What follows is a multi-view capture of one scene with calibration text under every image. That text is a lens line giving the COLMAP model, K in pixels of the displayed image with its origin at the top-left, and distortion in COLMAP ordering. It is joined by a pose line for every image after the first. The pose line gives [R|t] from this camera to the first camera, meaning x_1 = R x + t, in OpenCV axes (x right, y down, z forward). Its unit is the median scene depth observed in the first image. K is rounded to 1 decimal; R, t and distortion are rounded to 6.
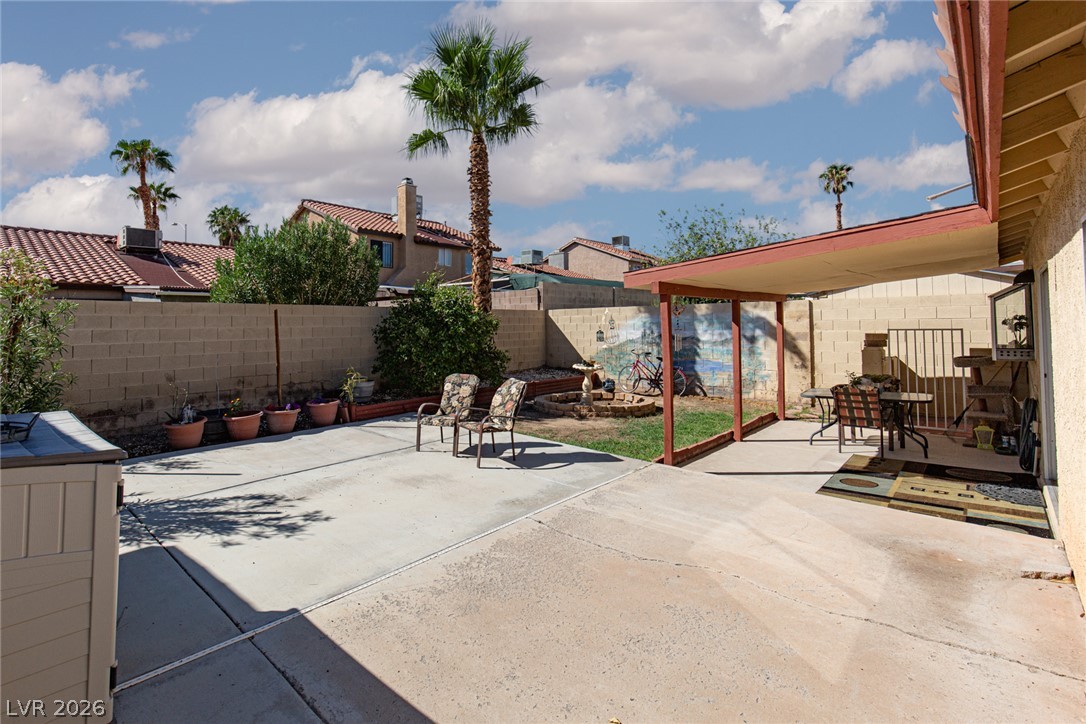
lens RADIAL K [[500.4, 0, 478.1], [0, 500.4, 314.1], [0, 0, 1]] dist [0.012990, -0.001948]
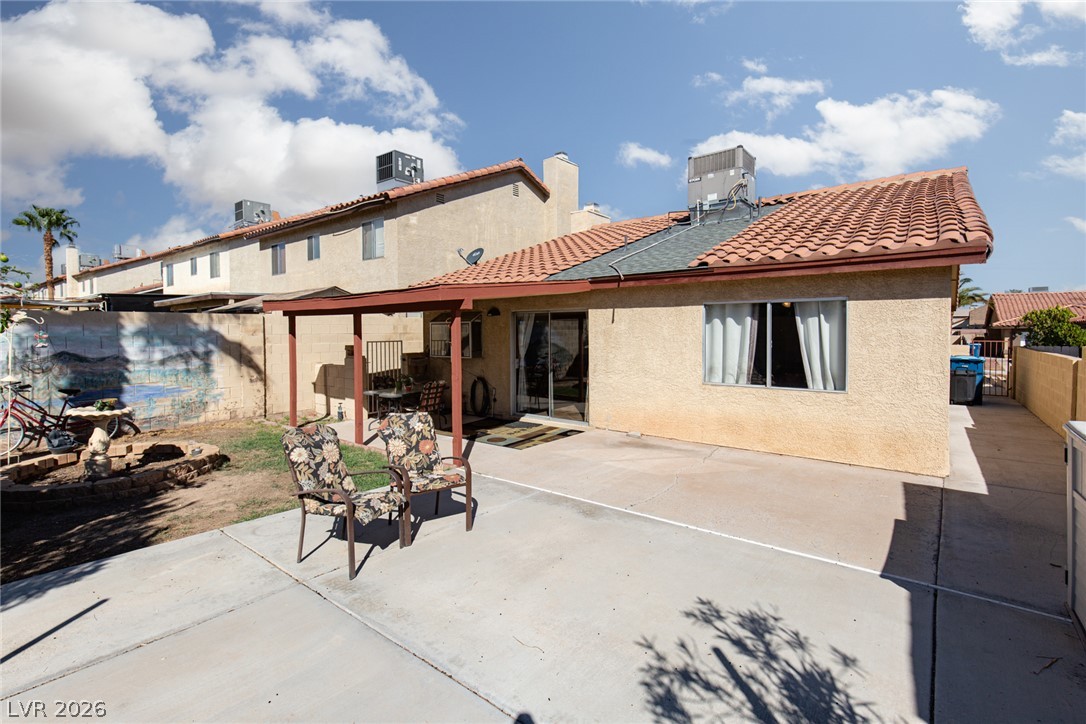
lens RADIAL K [[500.4, 0, 528.7], [0, 500.4, 344.9], [0, 0, 1]] dist [0.012990, -0.001948]
pose [[-0.079211, -0.015231, 0.996741, -0.401644], [-0.015344, 0.999783, 0.014058, 0.010766], [-0.996740, -0.014181, -0.079428, 0.526493]]
